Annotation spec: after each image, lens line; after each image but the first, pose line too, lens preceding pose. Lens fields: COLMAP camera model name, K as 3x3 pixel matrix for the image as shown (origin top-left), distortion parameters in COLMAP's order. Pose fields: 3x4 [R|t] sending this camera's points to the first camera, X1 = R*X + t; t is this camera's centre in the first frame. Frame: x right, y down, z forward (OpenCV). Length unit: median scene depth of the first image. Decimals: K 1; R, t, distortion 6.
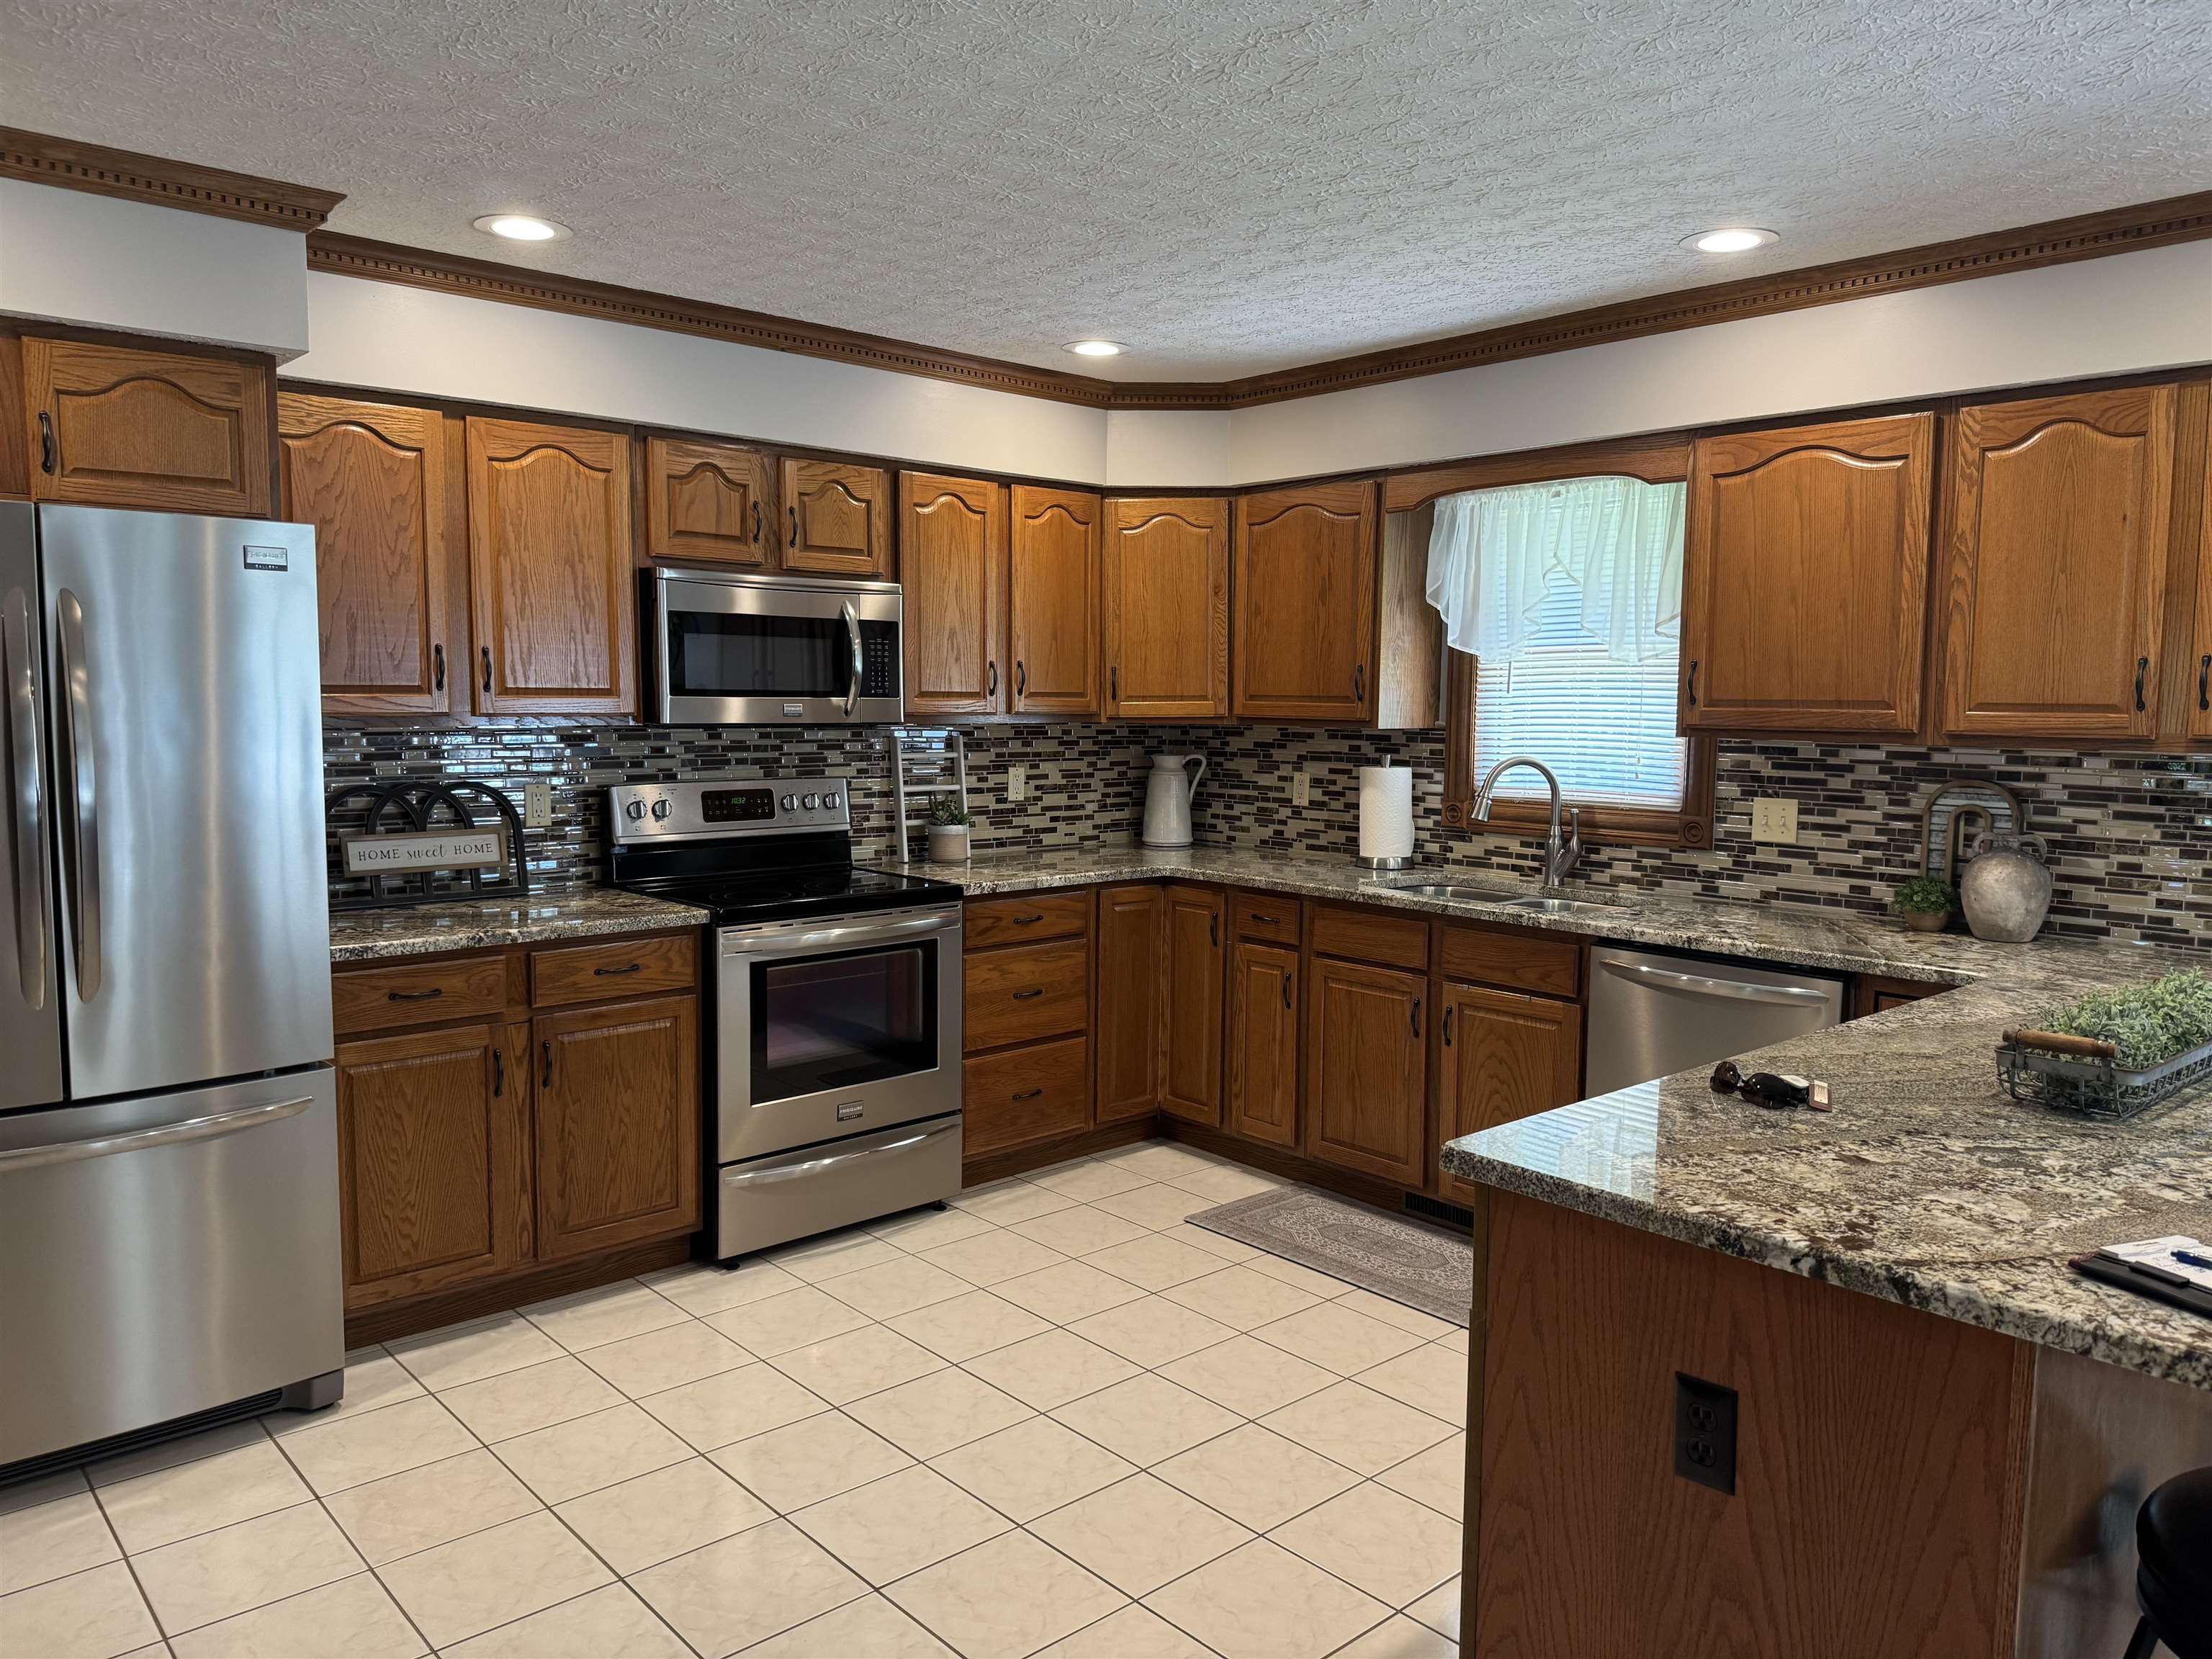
lens RADIAL K [[1580.5, 0, 1120.9], [0, 1580.5, 828.3], [0, 0, 1]] dist [0.038285, -0.001633]
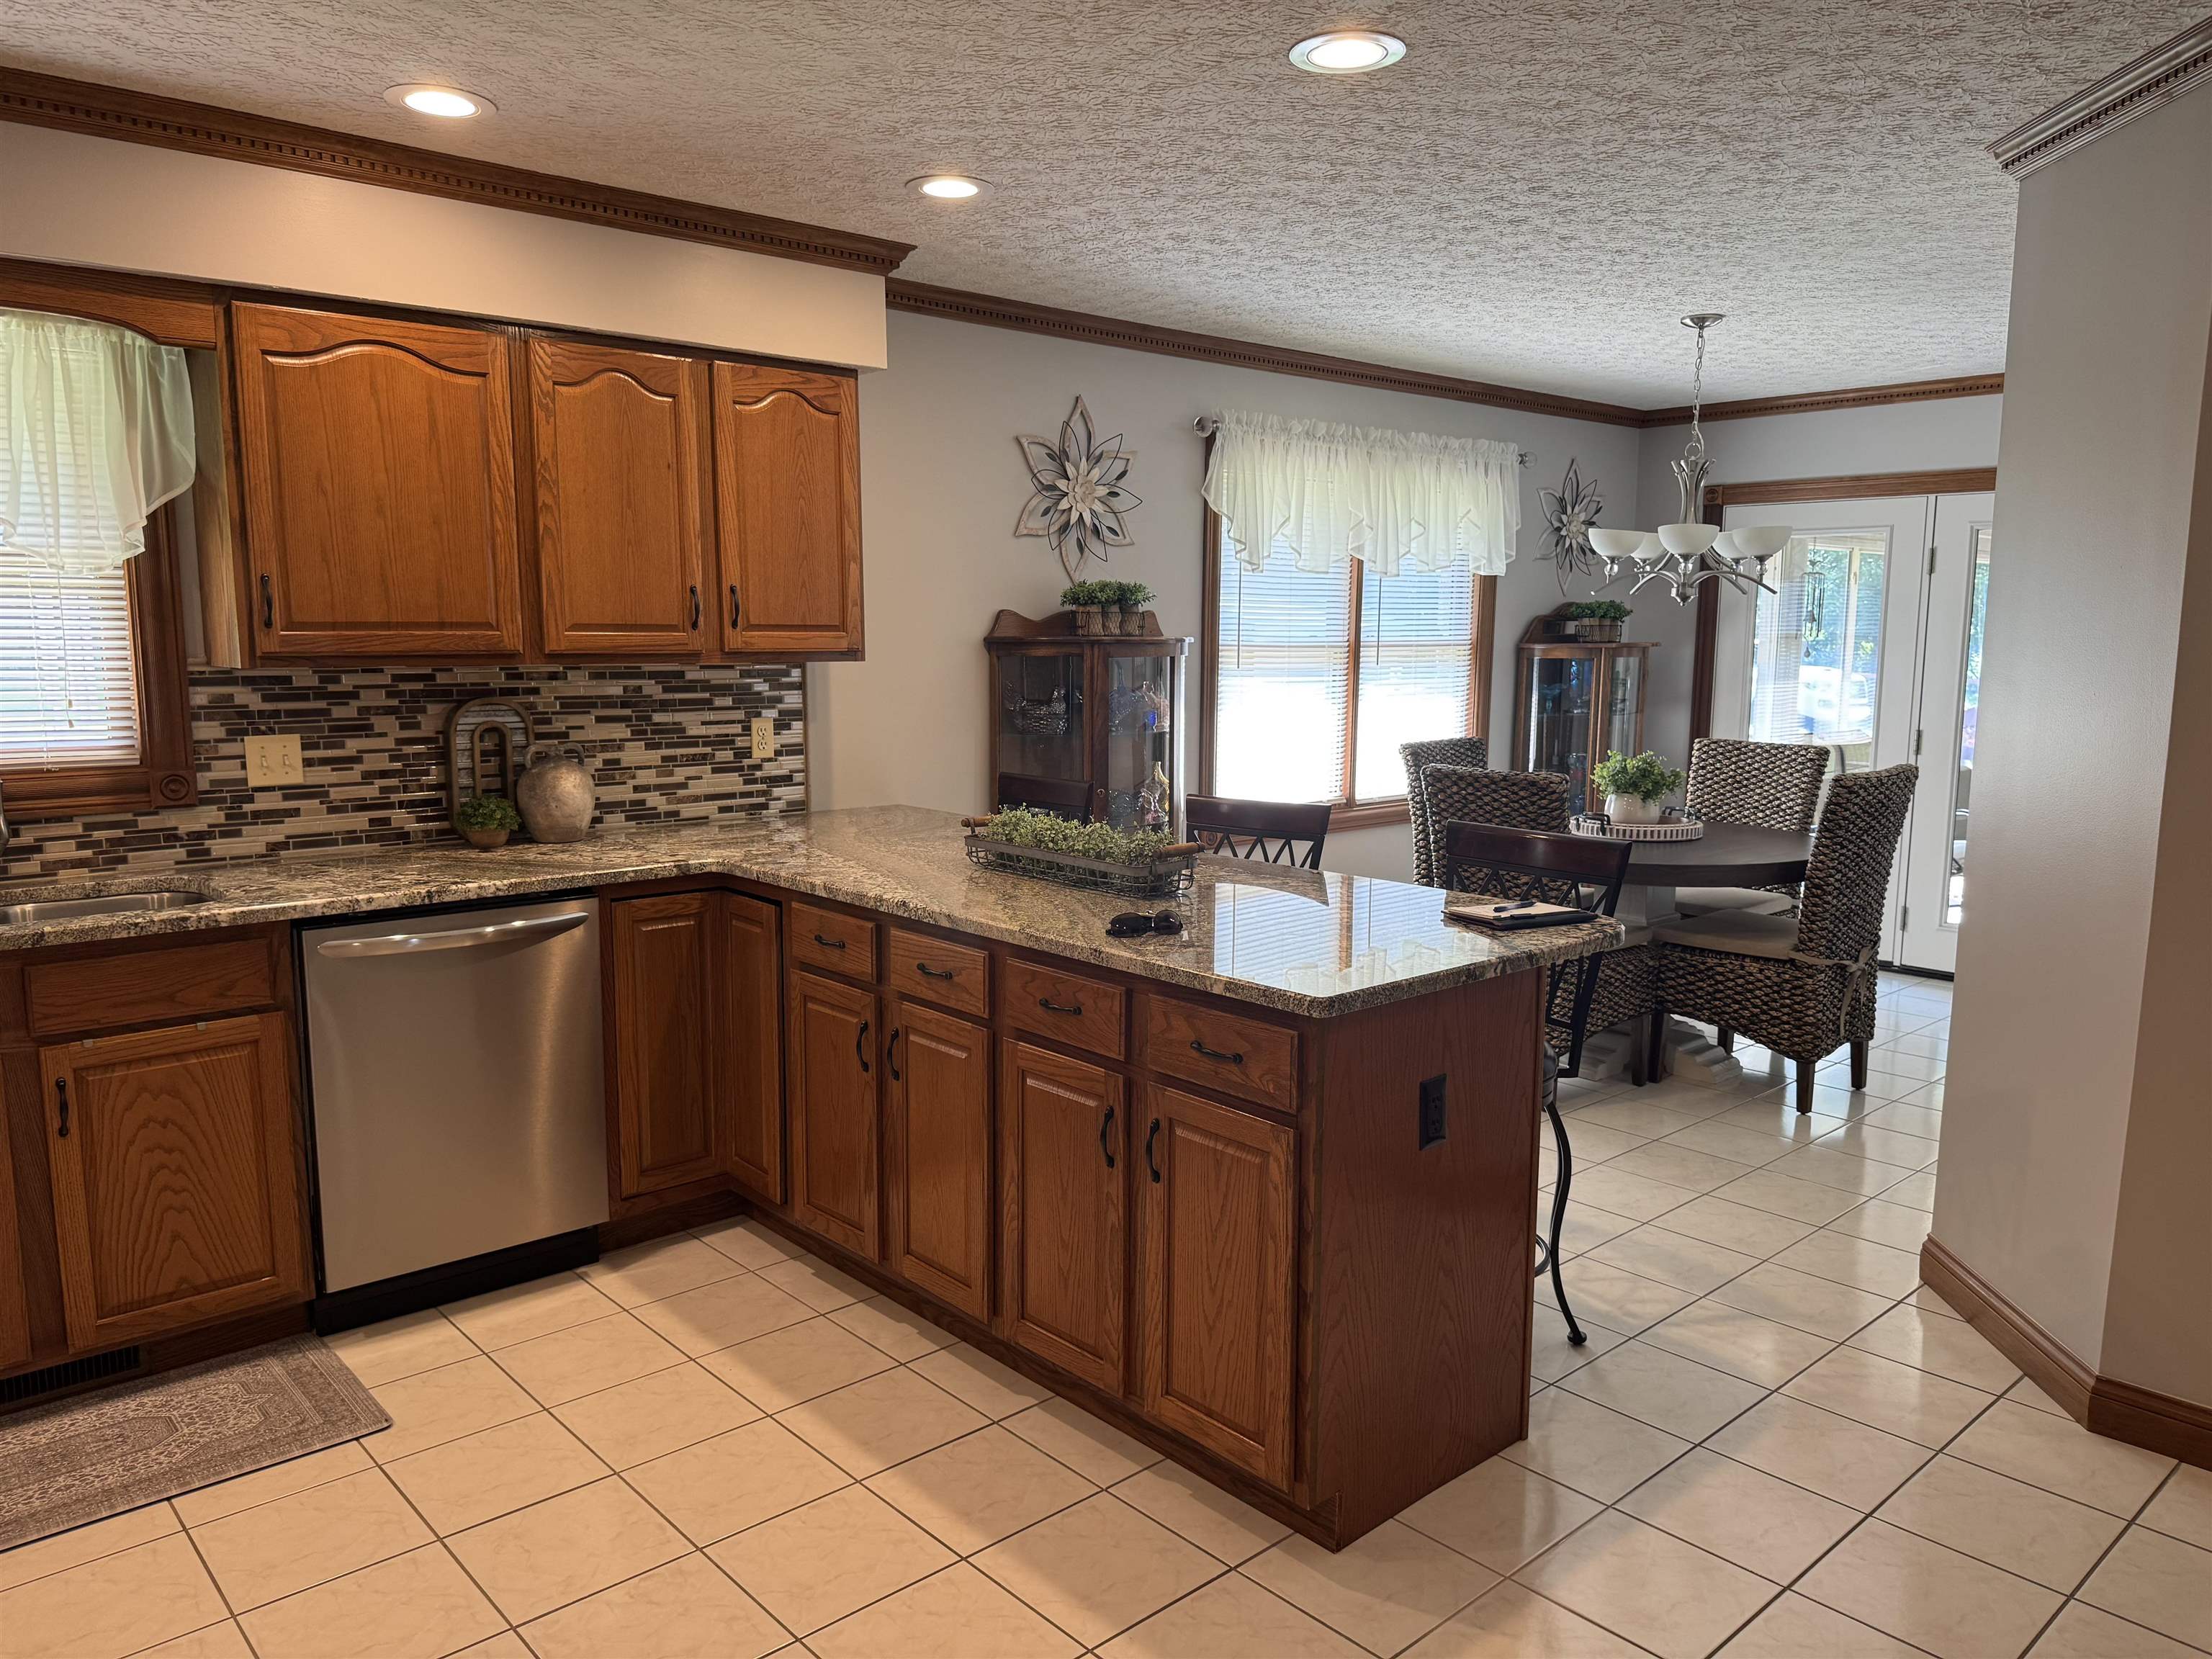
lens RADIAL K [[1580.5, 0, 1119.6], [0, 1580.5, 840.4], [0, 0, 1]] dist [0.038285, -0.001633]
pose [[0.016255, -0.151347, 0.988347, -0.479609], [0.084463, 0.985152, 0.149469, -0.056572], [-0.996294, 0.081049, 0.028797, 0.546811]]
